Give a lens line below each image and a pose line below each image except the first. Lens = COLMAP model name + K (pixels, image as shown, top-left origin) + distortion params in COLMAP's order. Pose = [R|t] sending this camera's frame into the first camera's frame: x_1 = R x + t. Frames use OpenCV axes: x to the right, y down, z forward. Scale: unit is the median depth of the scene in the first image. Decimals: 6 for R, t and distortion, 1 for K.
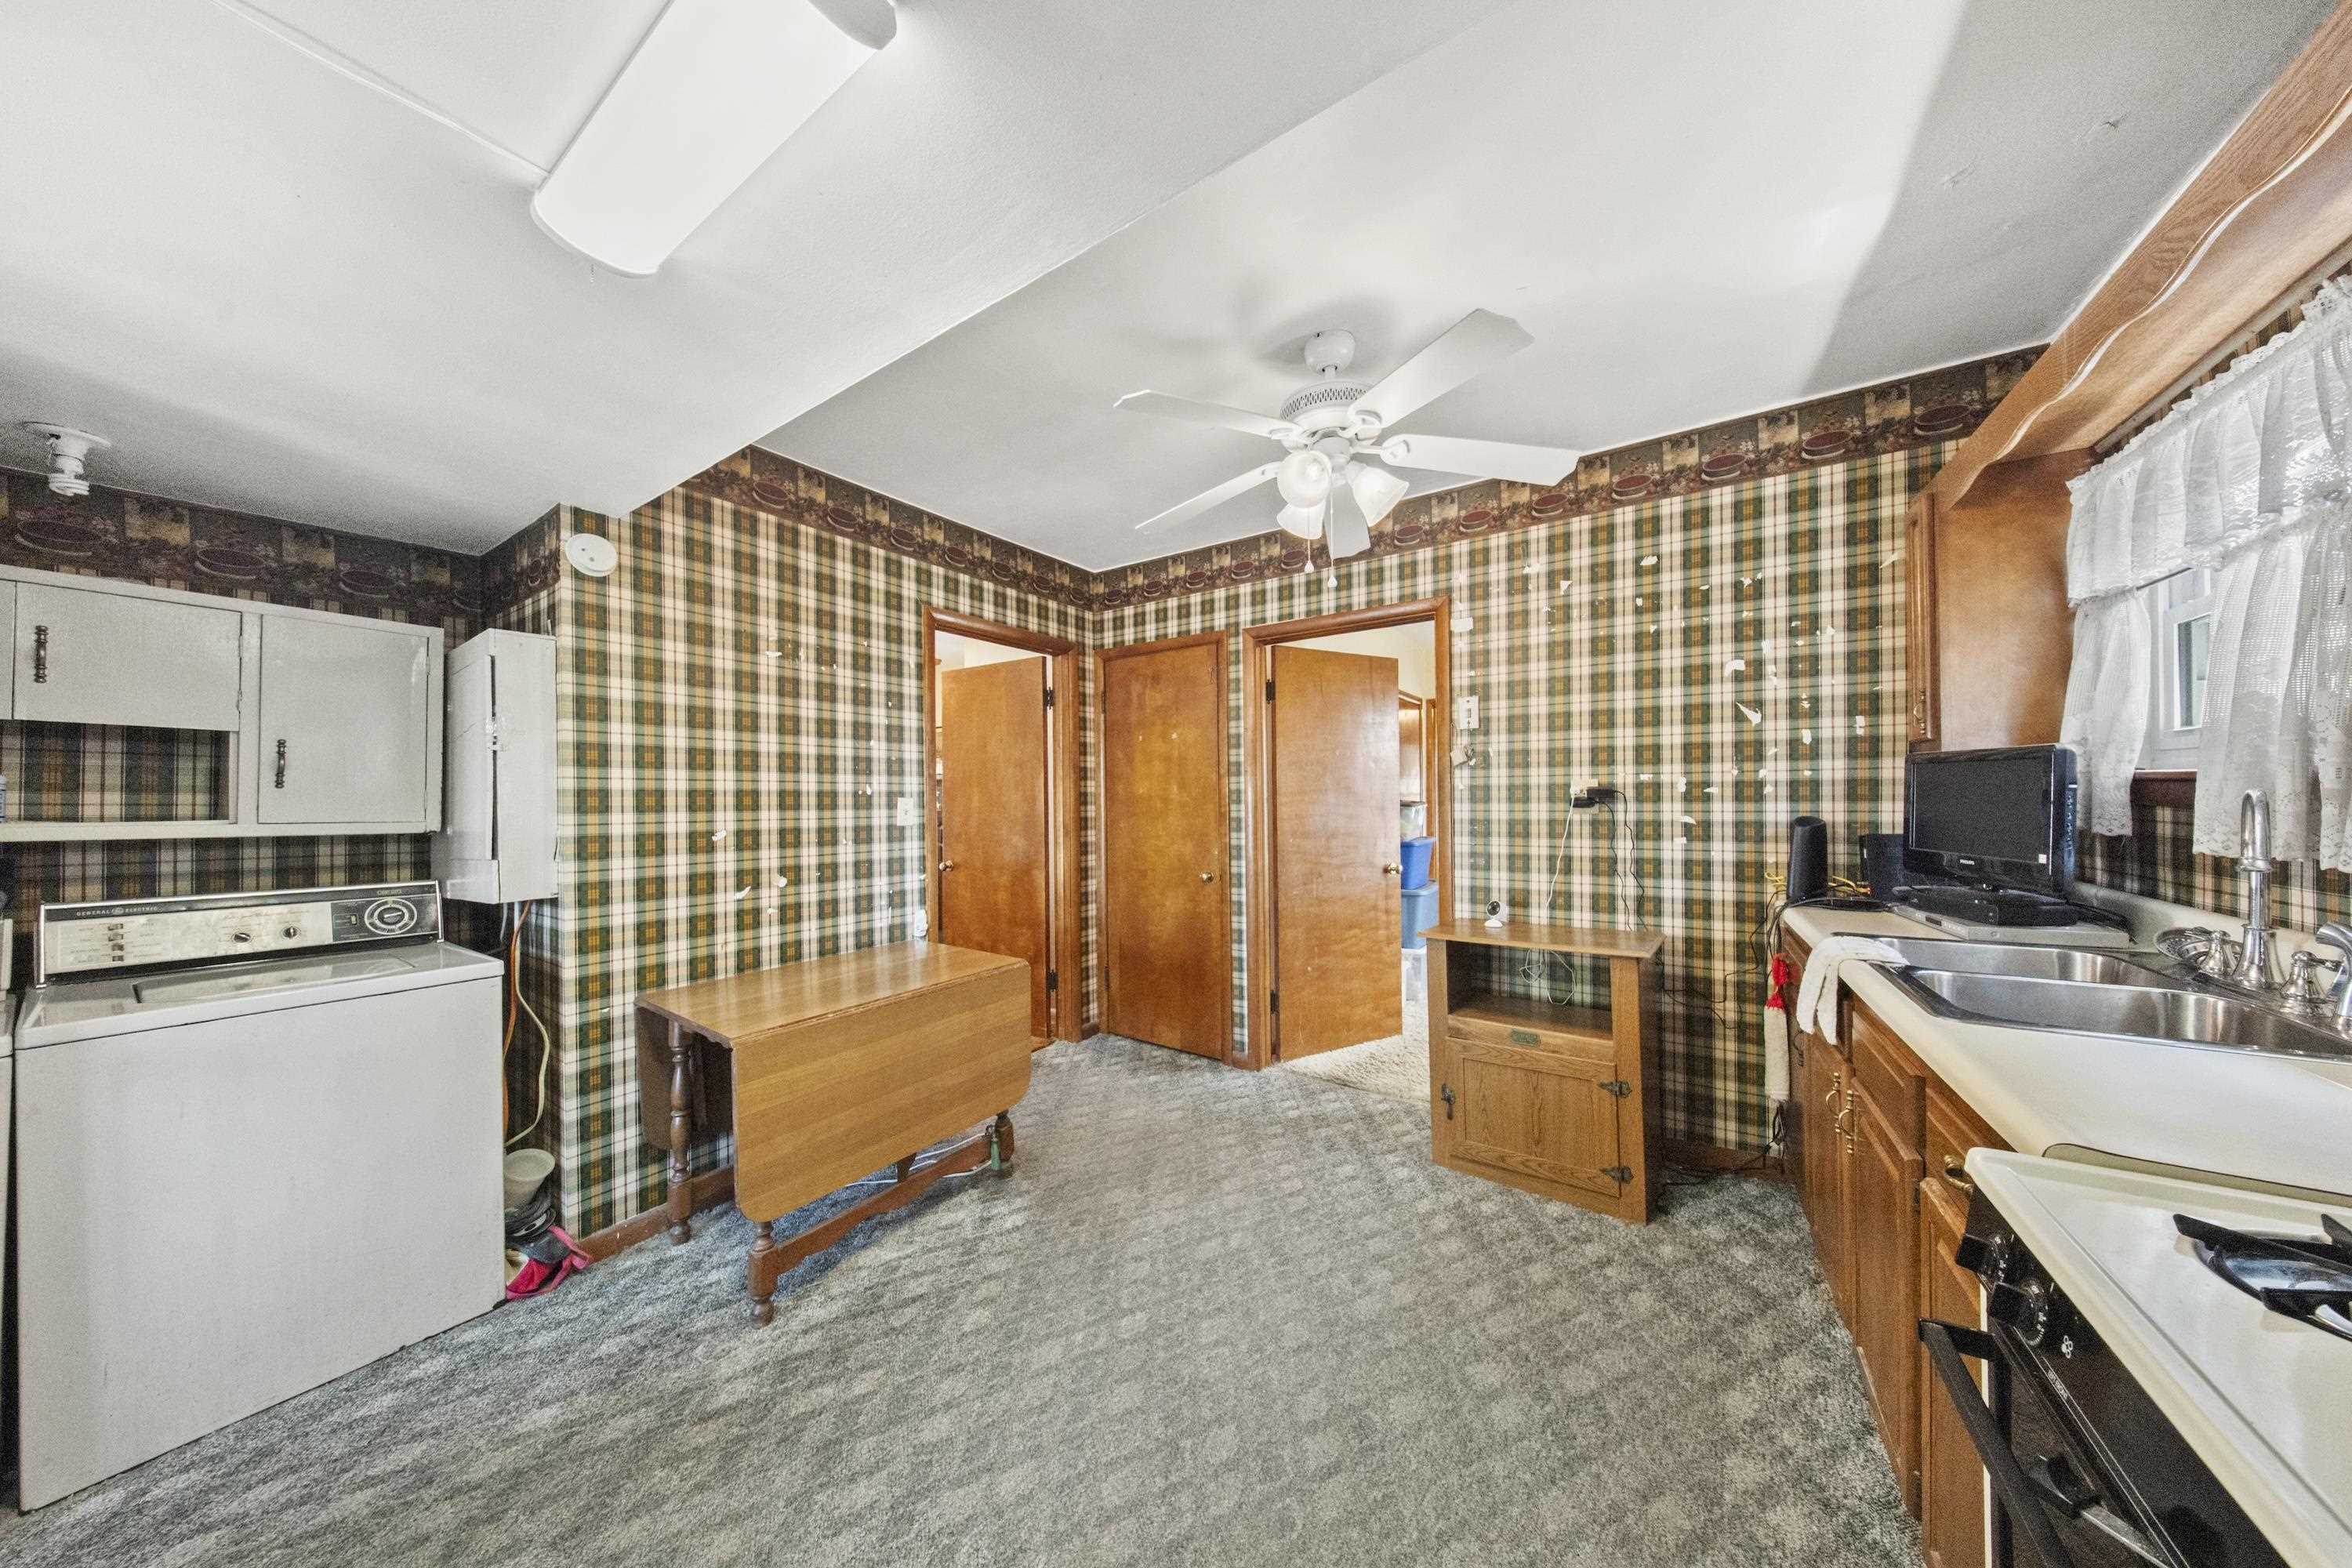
lens RADIAL K [[721.2, 0, 1185.2], [0, 721.2, 798.1], [0, 0, 1]] dist [-0.000111, -0.000037]
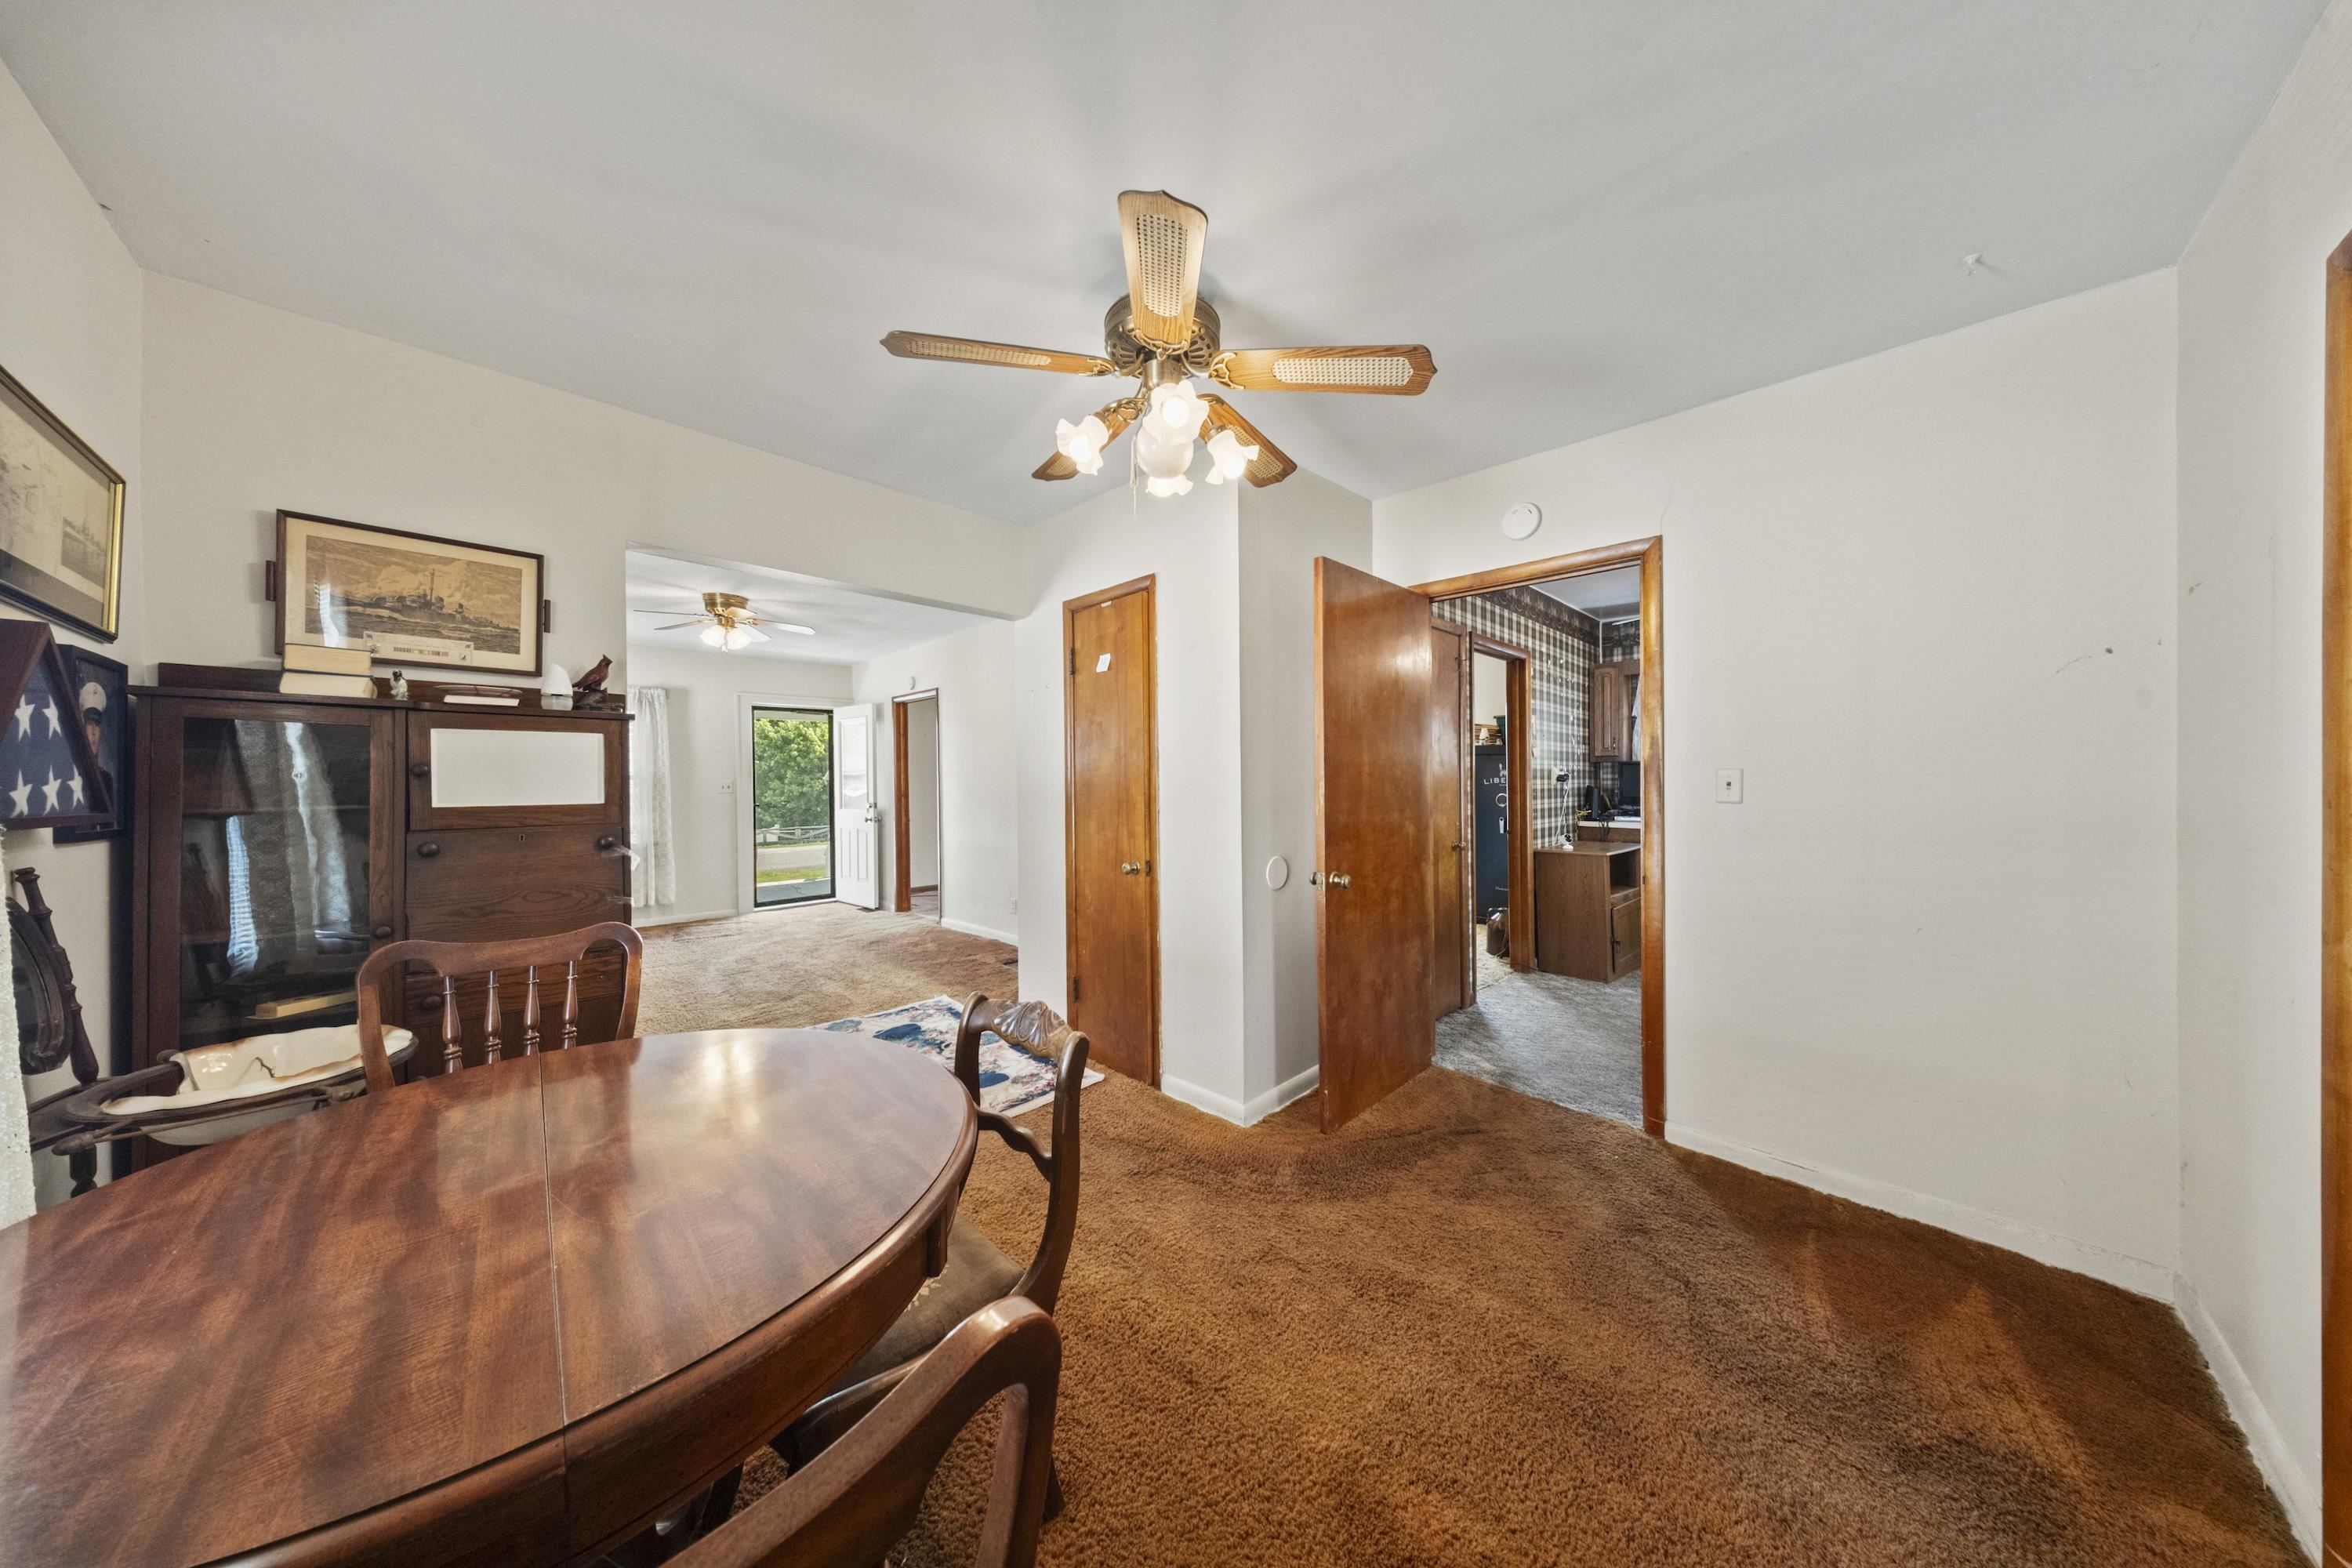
lens RADIAL K [[705.5, 0, 1194.0], [0, 705.5, 781.1], [0, 0, 1]] dist [0.000377, -0.000008]
pose [[0.185322, 0.016479, 0.982540, -1.533214], [-0.000135, 0.999860, -0.016744, 0.047157], [-0.982678, 0.002970, 0.185298, 1.679739]]
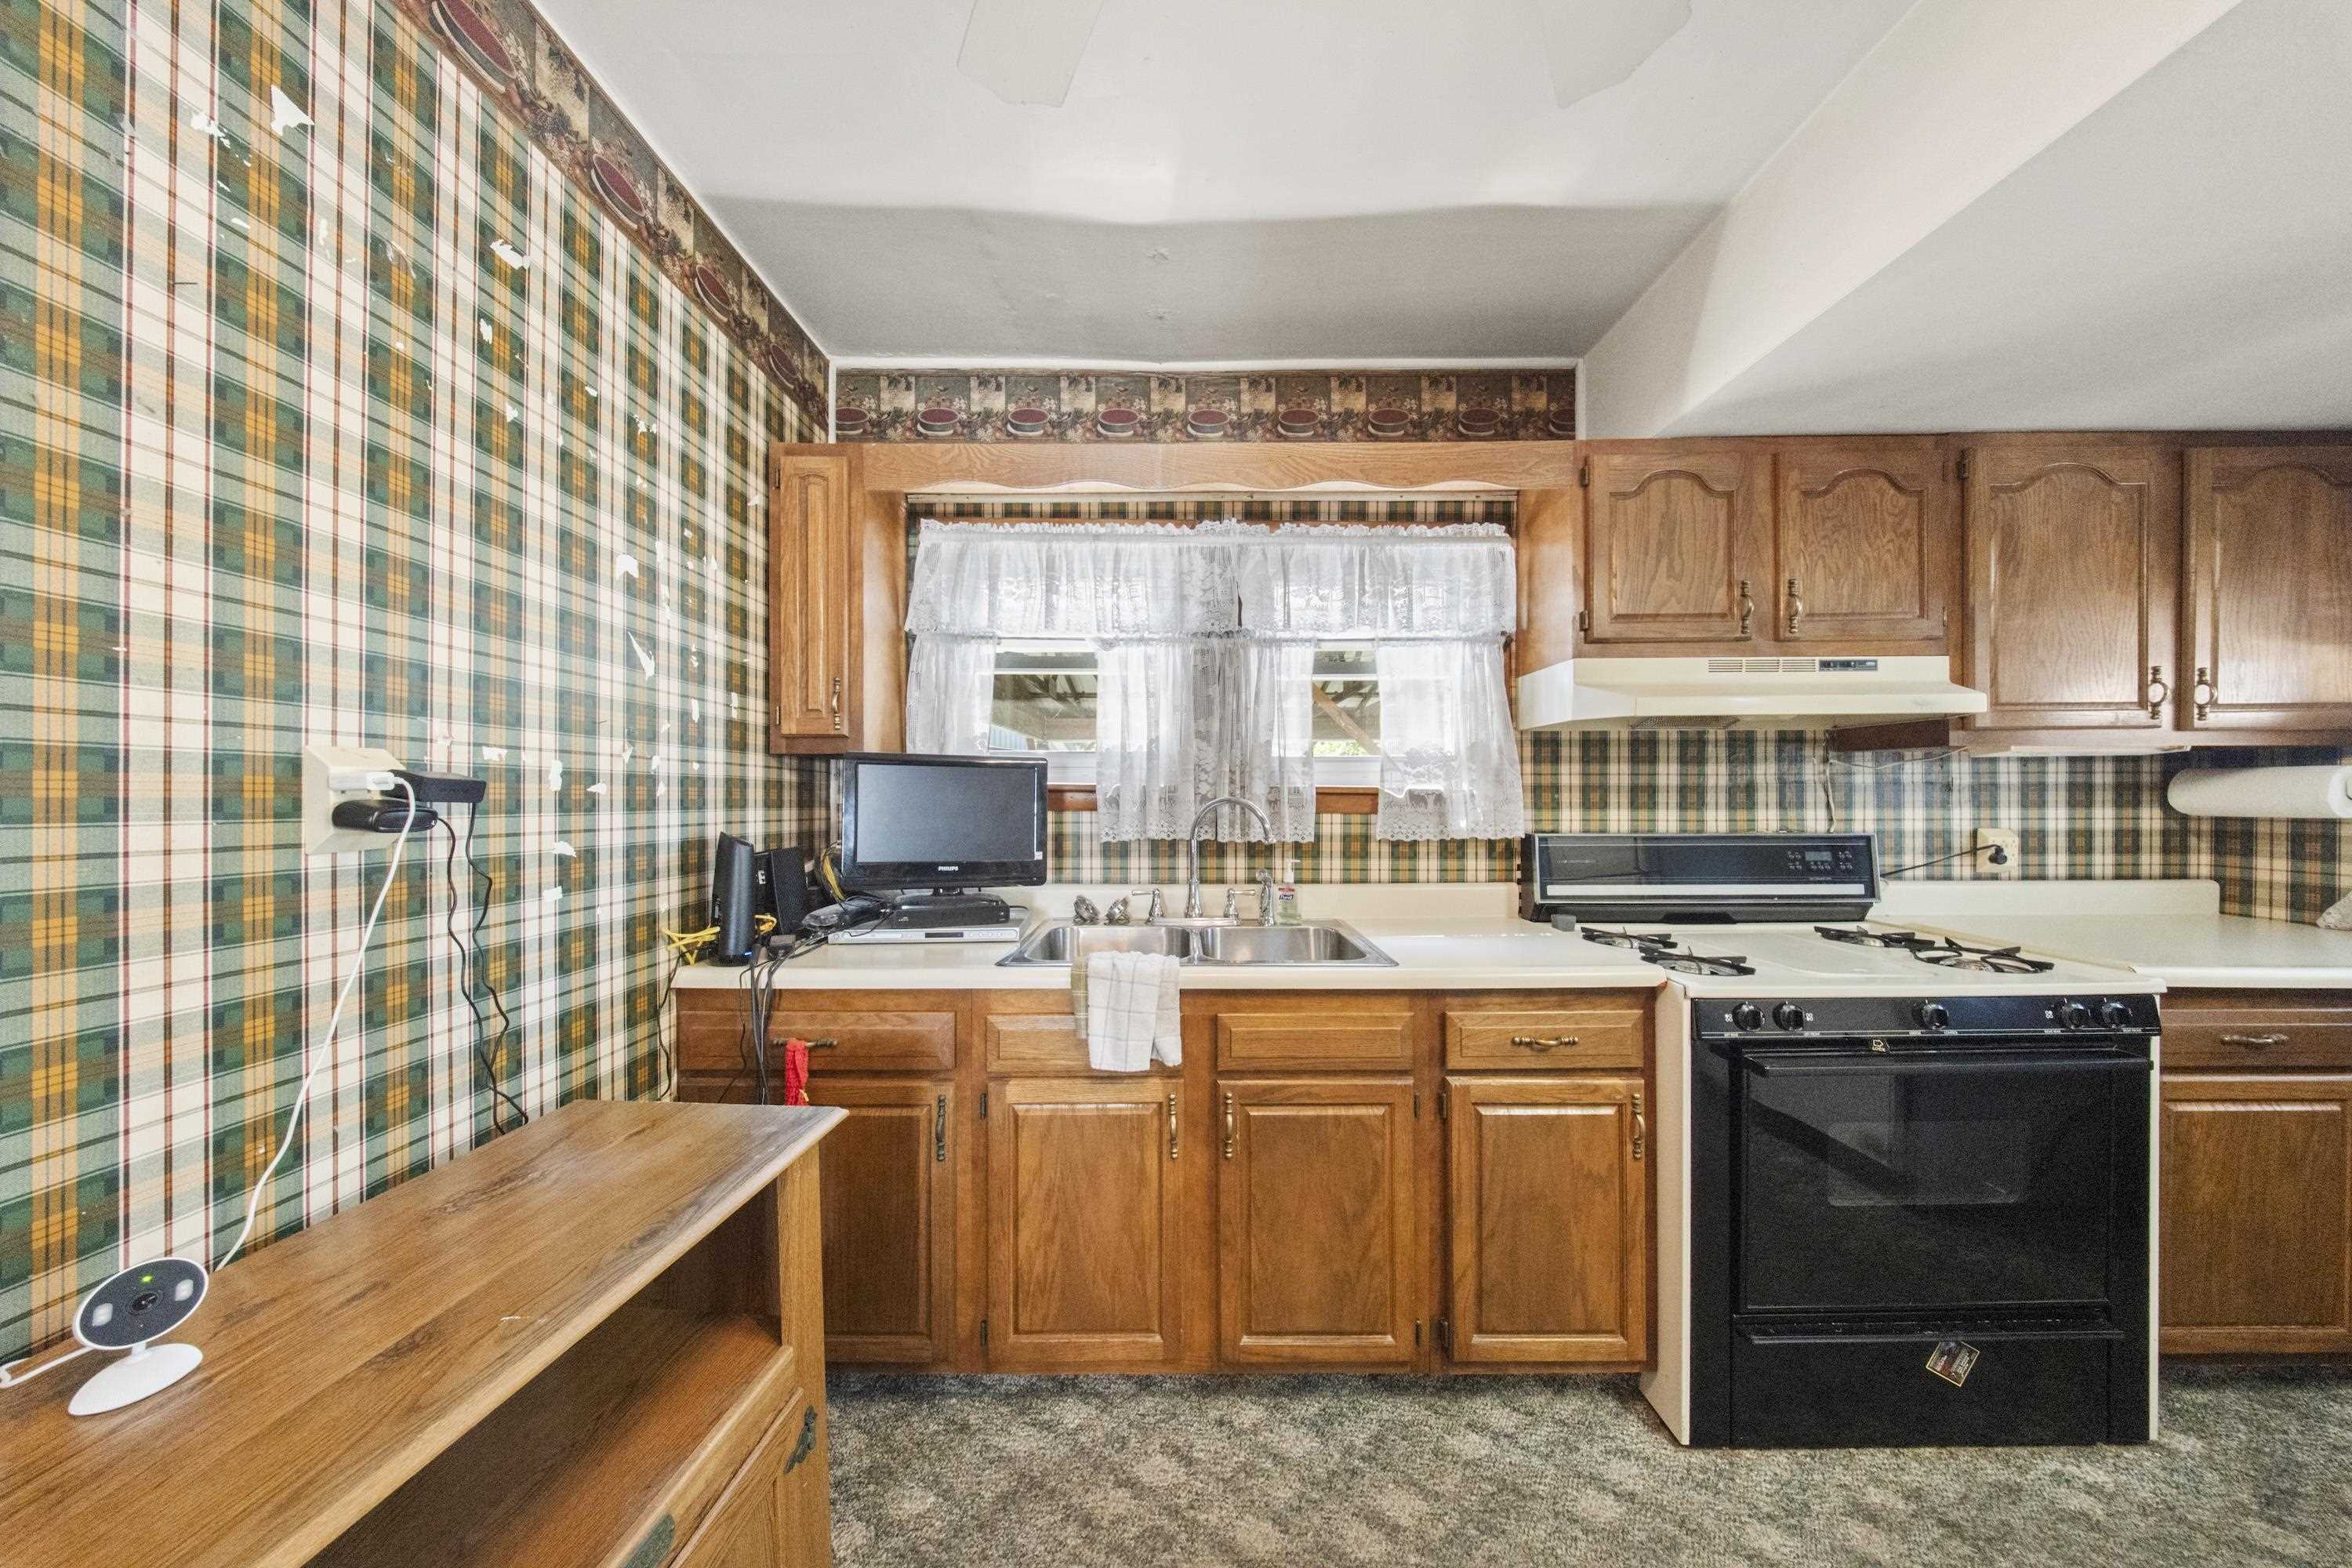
lens RADIAL K [[703.2, 0, 1186.7], [0, 703.2, 791.1], [0, 0, 1]] dist [-0.004149, -0.000179]
pose [[-0.551753, 0.019825, 0.833772, 0.077954], [0.006933, 0.999792, -0.019185, 0.003150], [-0.833978, -0.004805, -0.551776, 0.903780]]
